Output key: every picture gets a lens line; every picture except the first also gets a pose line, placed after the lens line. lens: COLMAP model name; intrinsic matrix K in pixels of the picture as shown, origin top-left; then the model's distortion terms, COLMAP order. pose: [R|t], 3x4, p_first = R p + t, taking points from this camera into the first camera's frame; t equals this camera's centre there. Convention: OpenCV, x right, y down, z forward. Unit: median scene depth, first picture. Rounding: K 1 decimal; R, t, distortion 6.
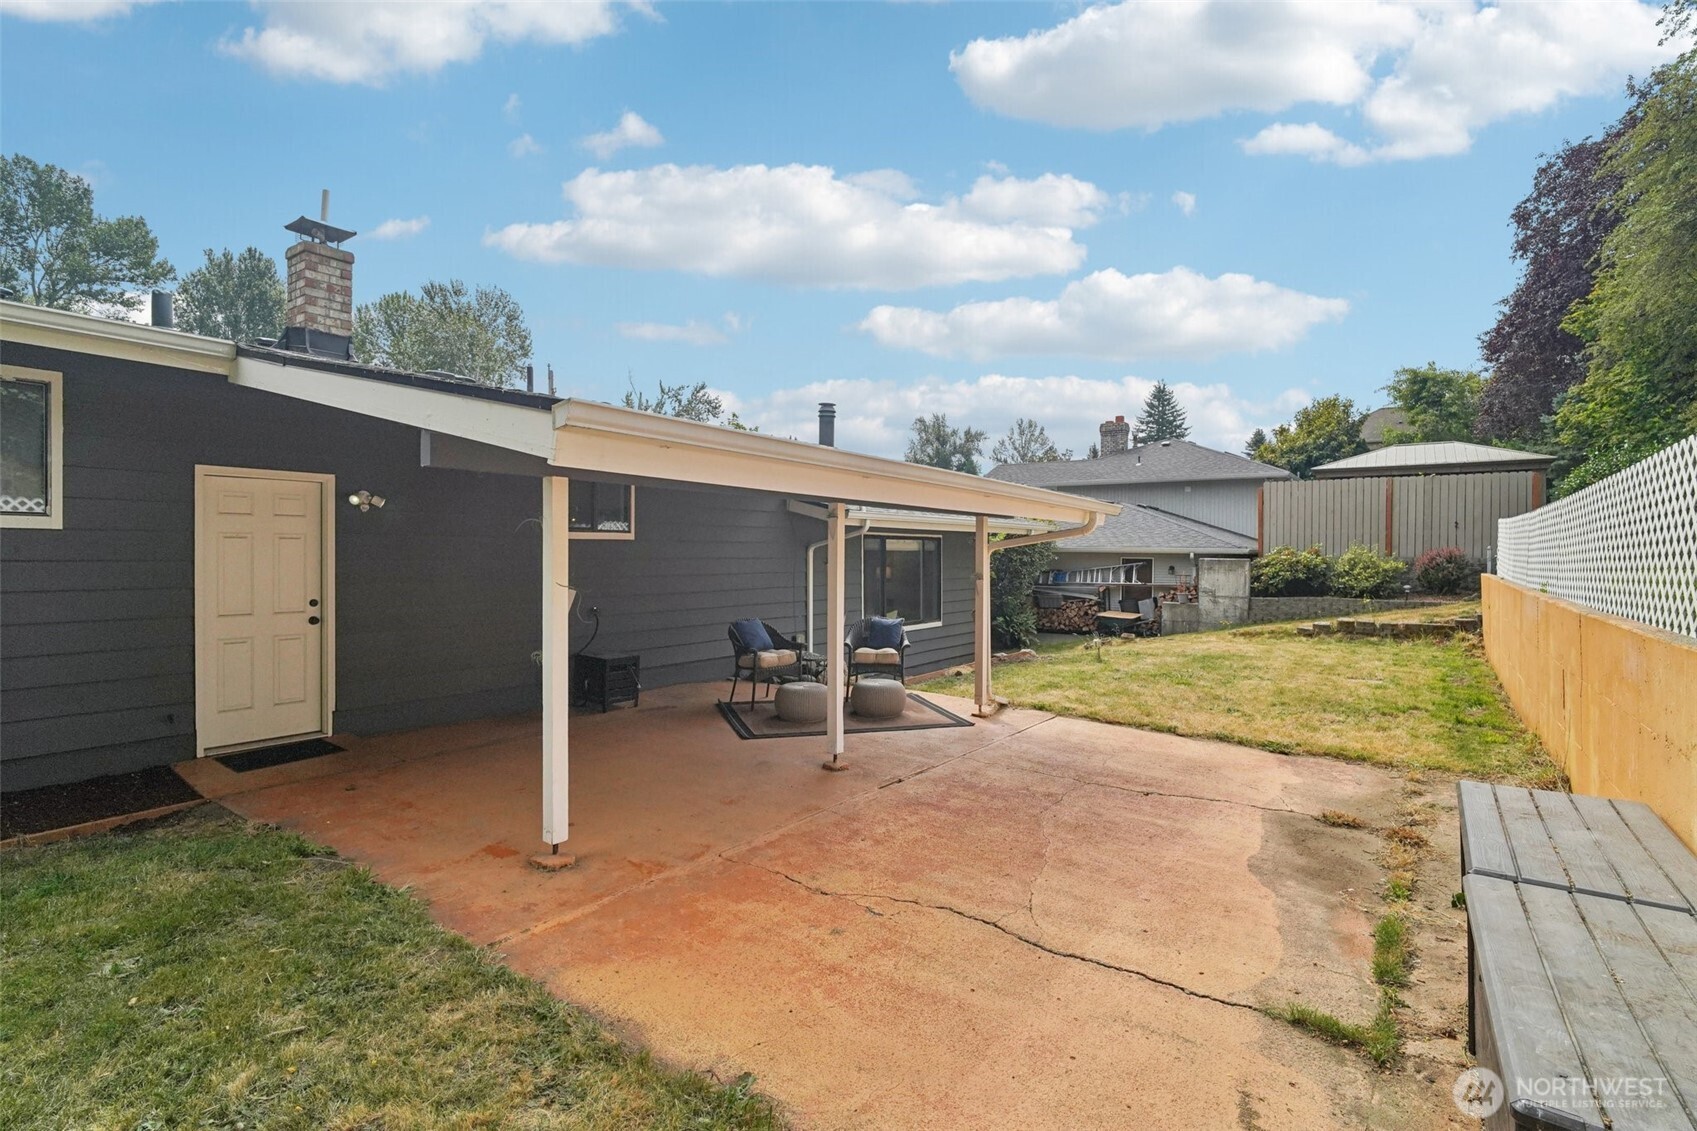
lens RADIAL K [[793.4, 0, 857.1], [0, 793.4, 550.3], [0, 0, 1]] dist [-0.005388, -0.000636]
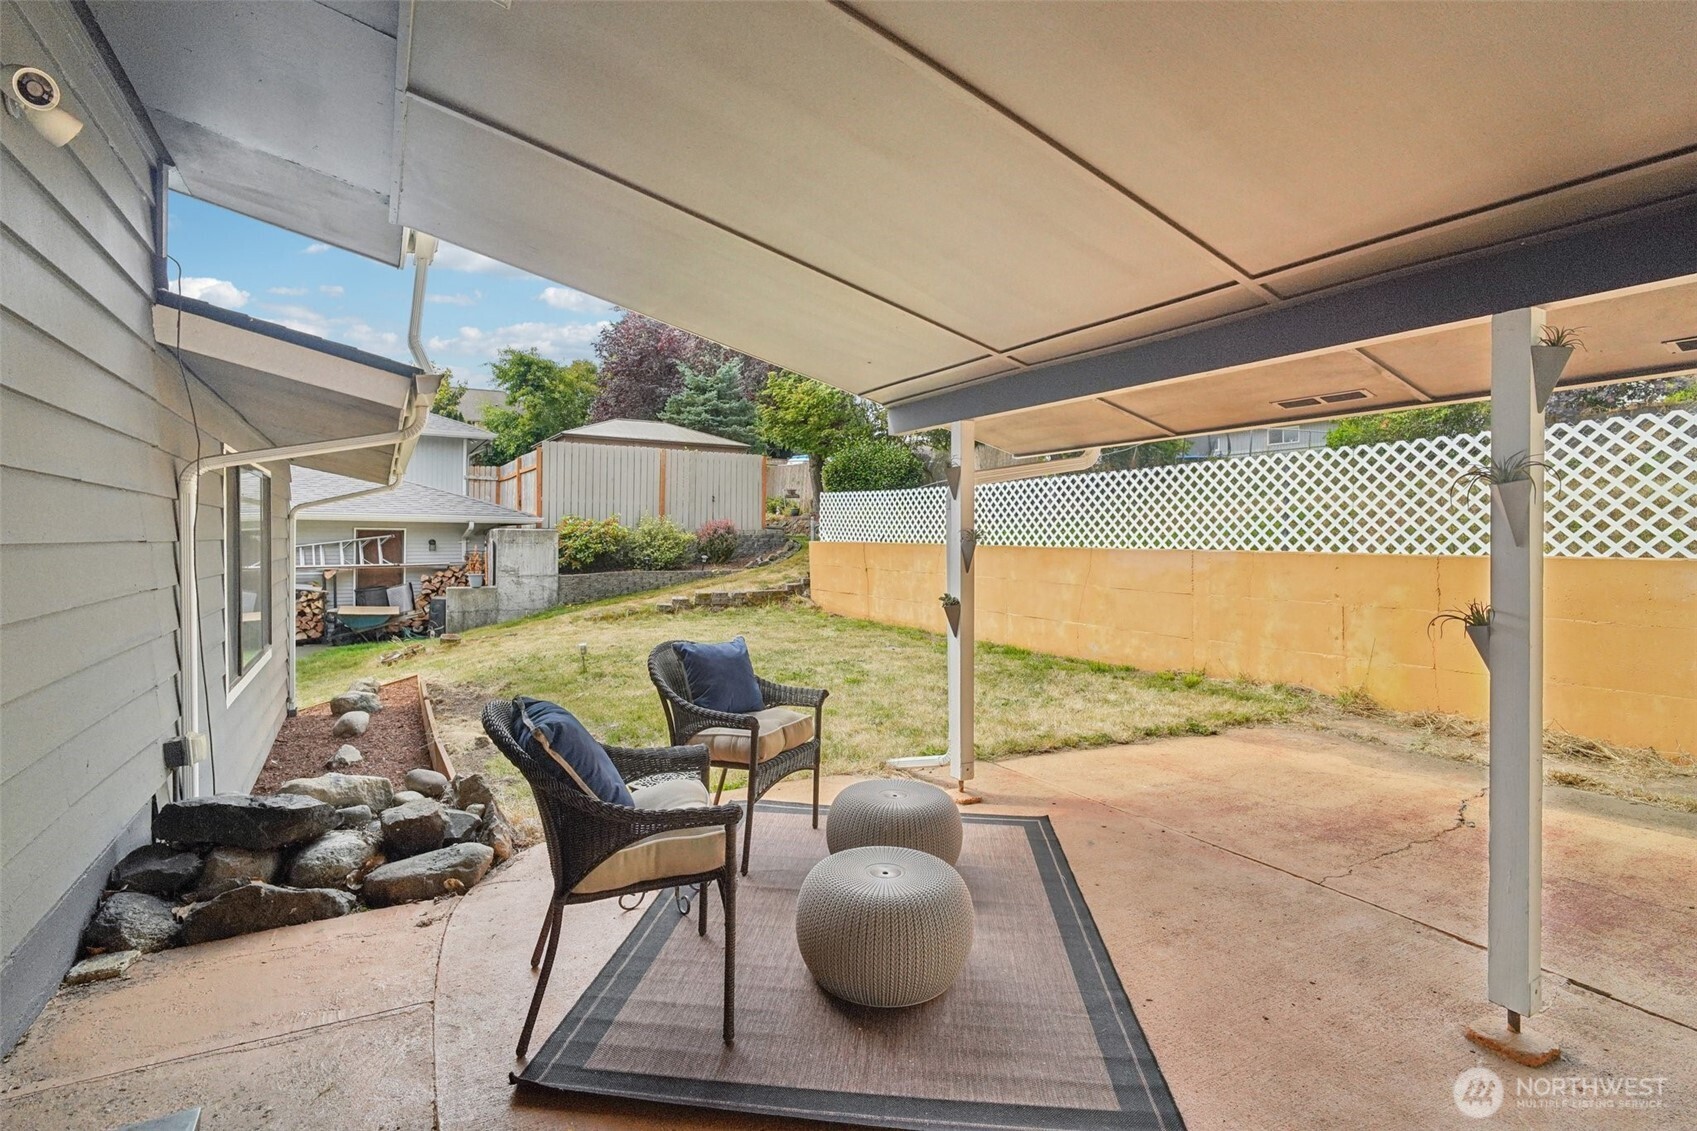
lens RADIAL K [[793.4, 0, 857.1], [0, 793.4, 550.3], [0, 0, 1]] dist [-0.005388, -0.000636]
pose [[0.387459, -0.015820, 0.921751, -0.156346], [-0.005911, 0.999790, 0.019644, 0.014543], [-0.921868, -0.013059, 0.387284, 0.381437]]
